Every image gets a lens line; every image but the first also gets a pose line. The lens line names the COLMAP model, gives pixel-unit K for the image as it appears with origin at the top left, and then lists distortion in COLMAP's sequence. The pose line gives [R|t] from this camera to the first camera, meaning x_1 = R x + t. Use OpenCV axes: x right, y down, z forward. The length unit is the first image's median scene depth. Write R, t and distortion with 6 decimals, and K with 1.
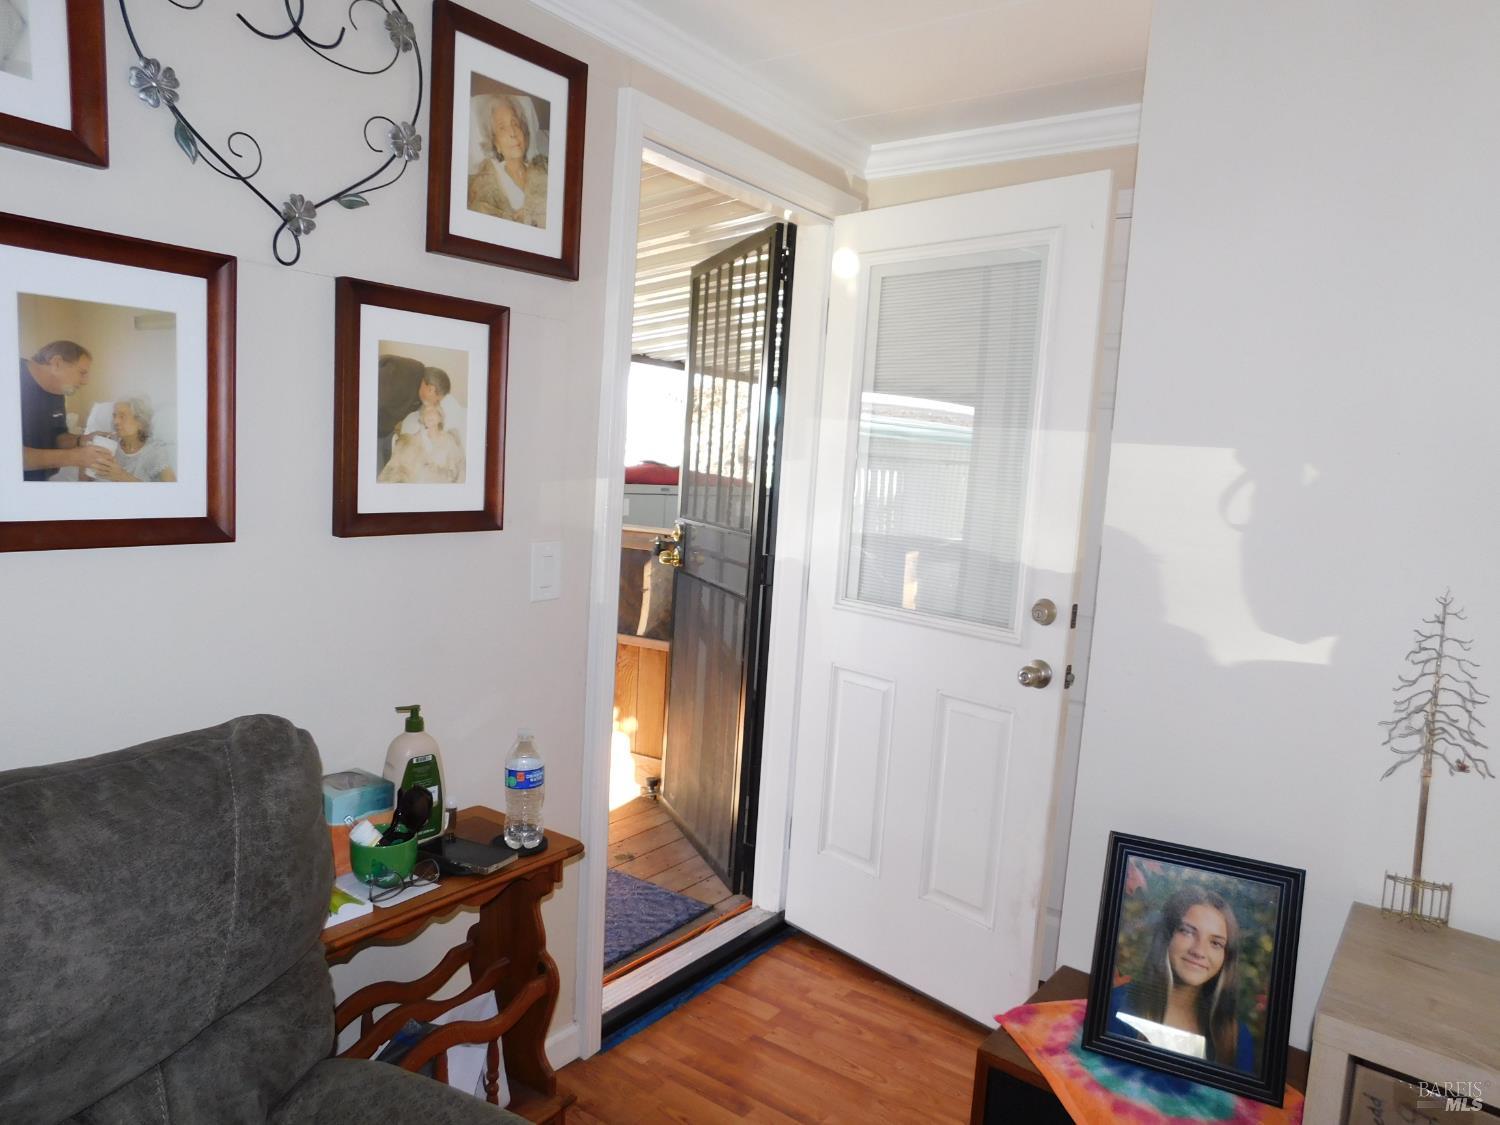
lens RADIAL K [[991.0, 0, 754.5], [0, 991.0, 560.1], [0, 0, 1]] dist [-0.059687, 0.046512]
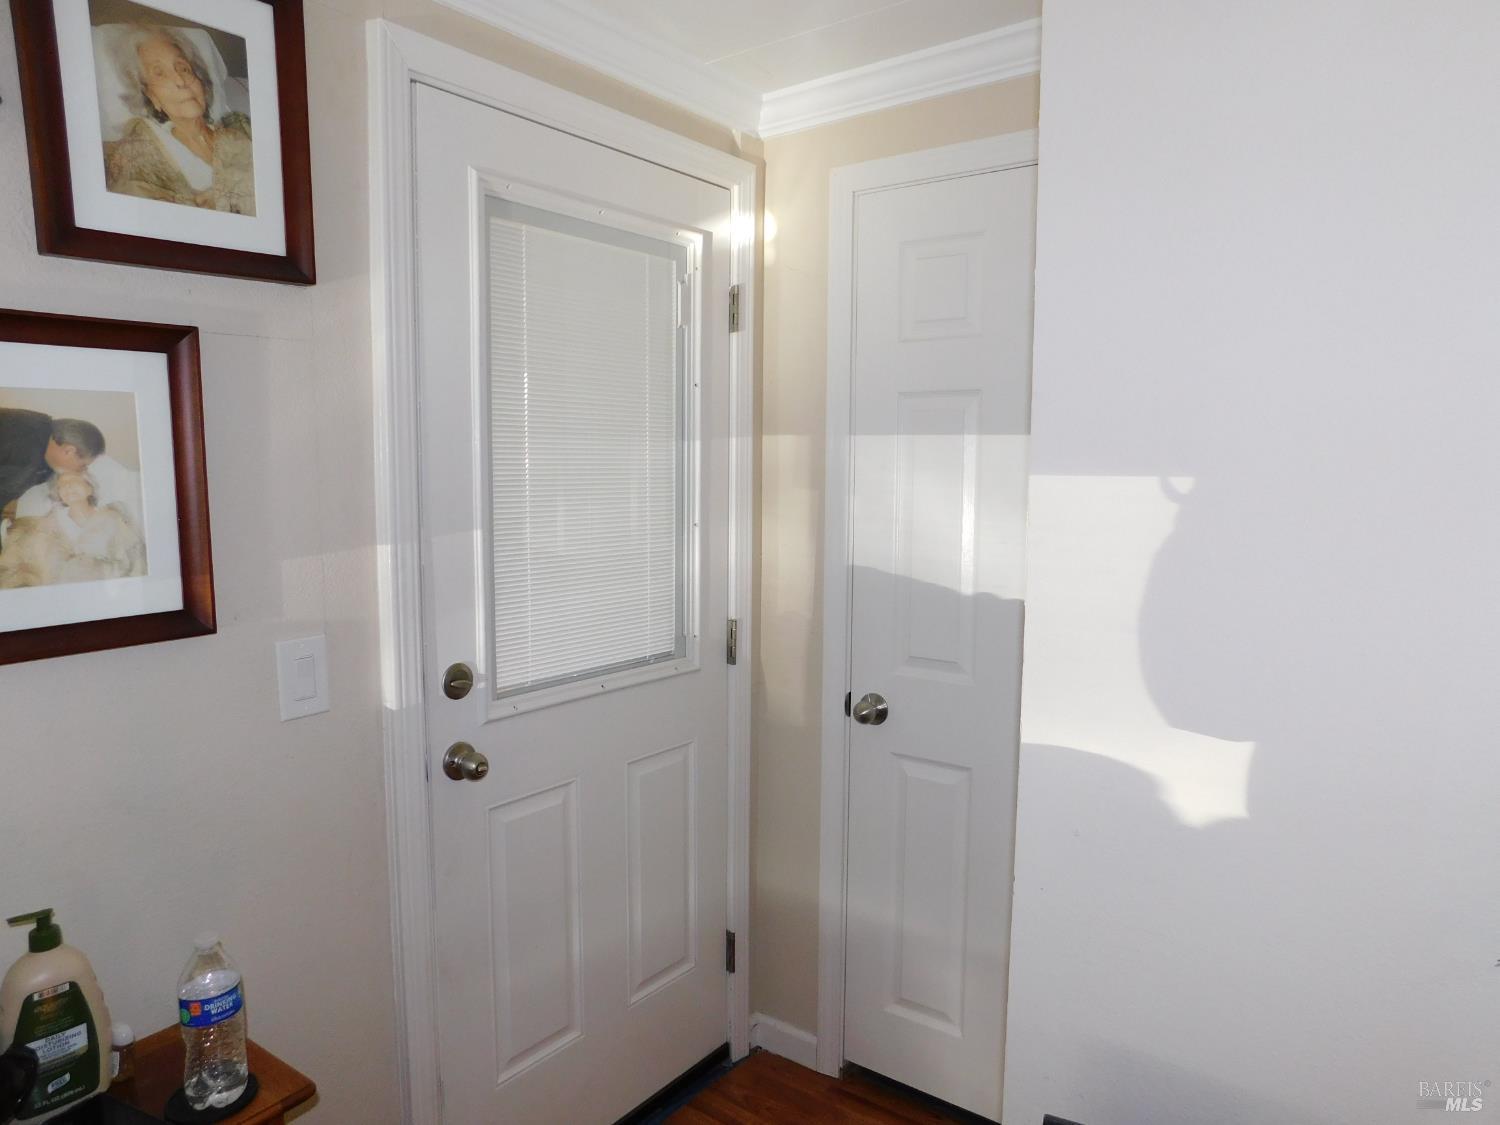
lens RADIAL K [[991.0, 0, 747.4], [0, 991.0, 570.8], [0, 0, 1]] dist [-0.059687, 0.046512]
pose [[0.997949, -0.058101, -0.026886, 0.165633], [0.058314, 0.998272, 0.007206, -0.061329], [0.026421, -0.008759, 0.999613, 0.301595]]
